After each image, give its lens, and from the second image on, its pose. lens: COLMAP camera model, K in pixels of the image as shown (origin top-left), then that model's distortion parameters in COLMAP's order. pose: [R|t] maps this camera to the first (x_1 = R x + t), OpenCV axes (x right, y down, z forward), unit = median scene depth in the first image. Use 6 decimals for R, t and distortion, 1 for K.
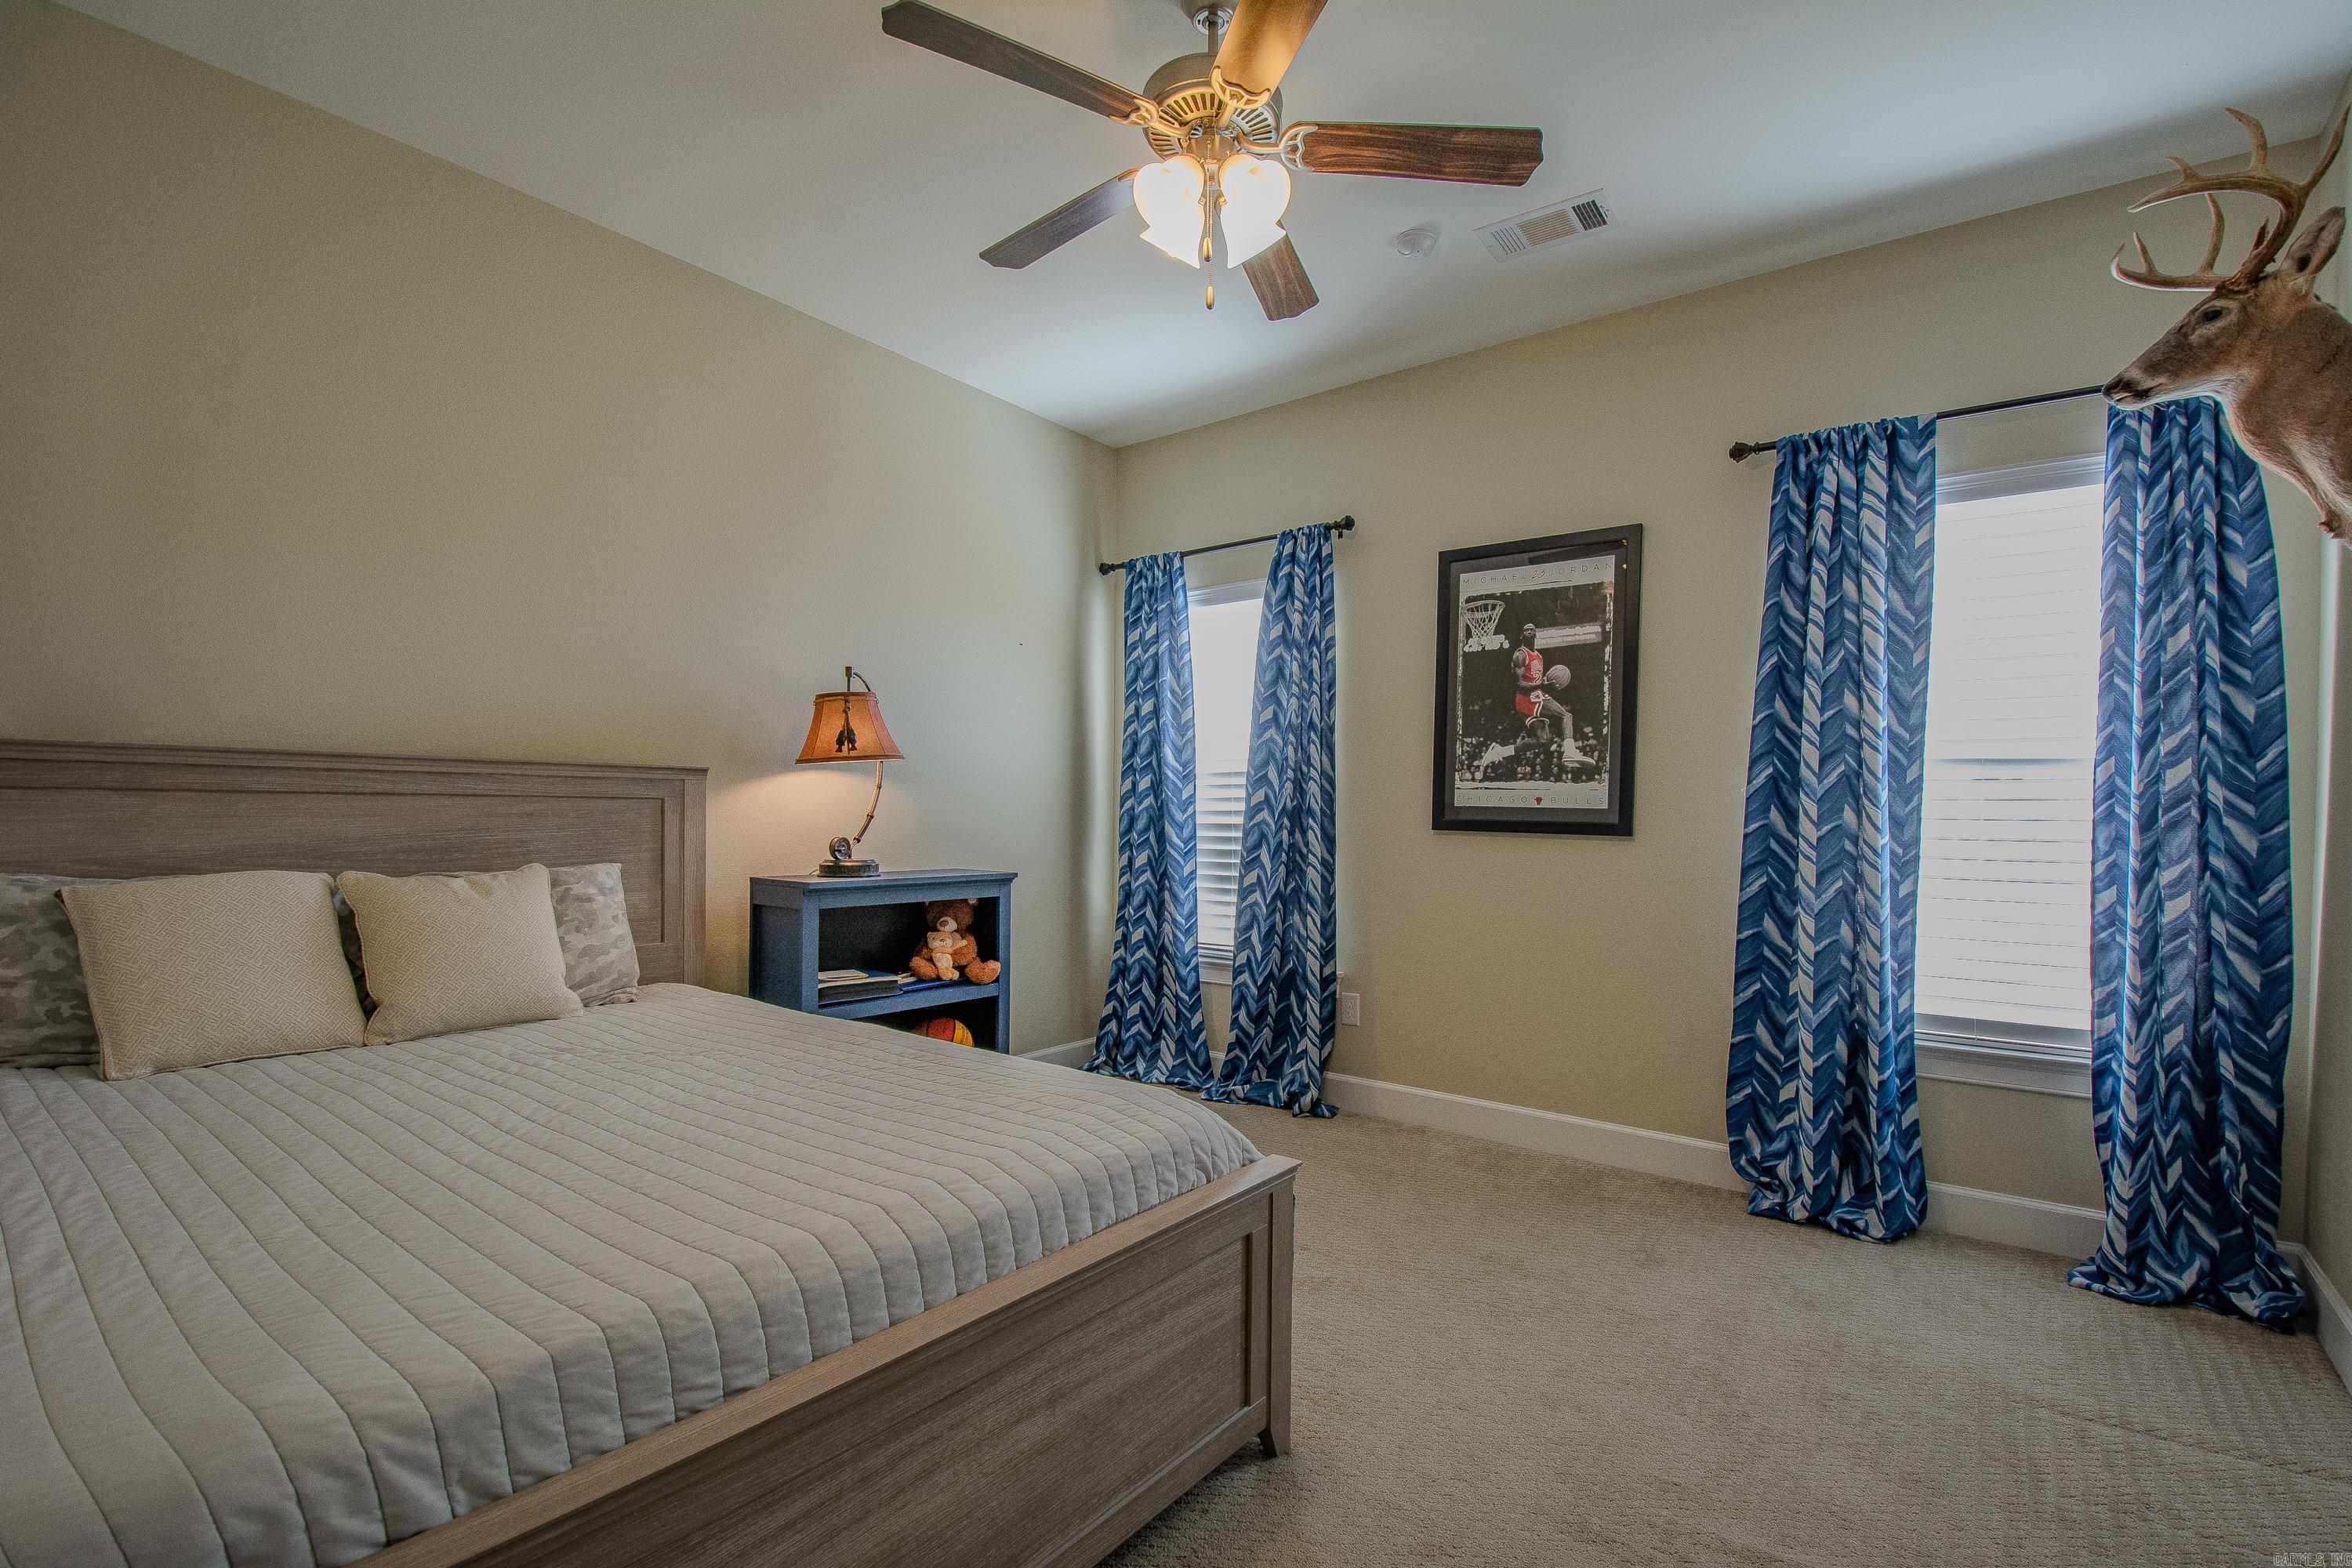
lens RADIAL K [[1067.8, 0, 1174.8], [0, 1067.8, 797.2], [0, 0, 1]] dist [0.008631, 0.001017]
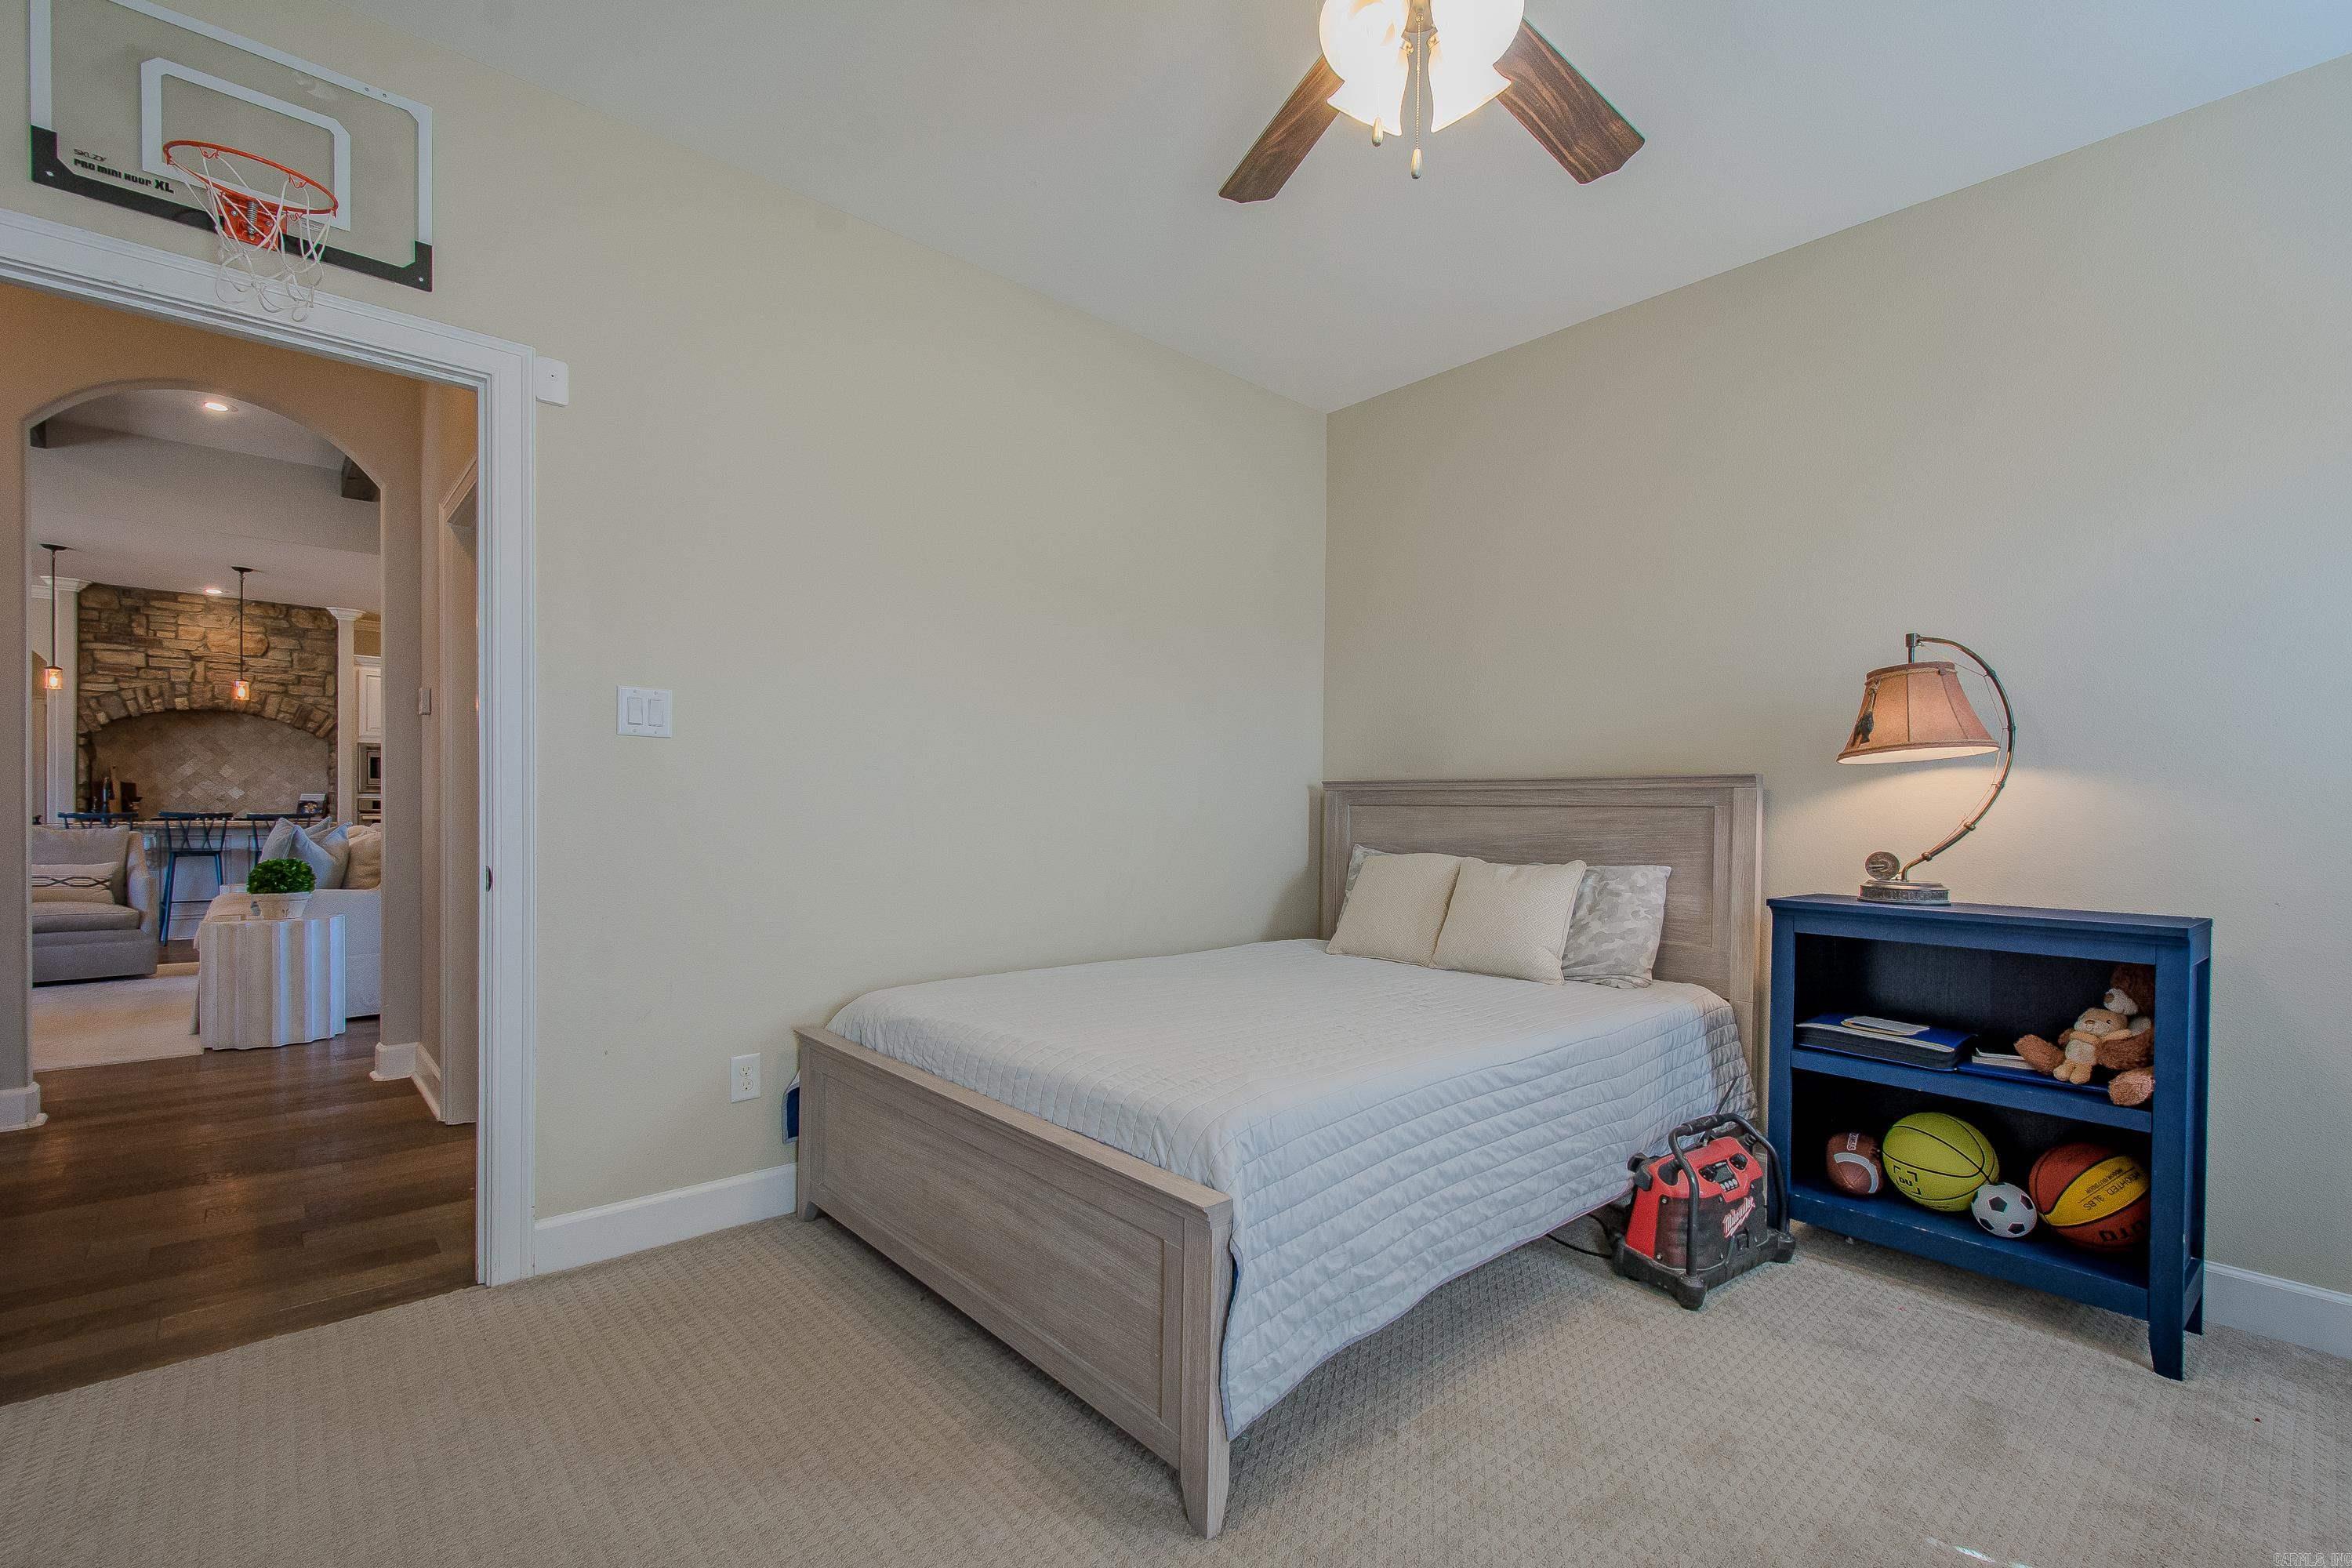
lens RADIAL K [[977.0, 0, 1175.3], [0, 977.0, 805.1], [0, 0, 1]] dist [0.002937, 0.000114]
pose [[-0.160012, -0.020346, -0.986905, 0.565629], [-0.001900, 0.999792, -0.020304, 0.021056], [0.987113, -0.001373, -0.160018, 0.691325]]
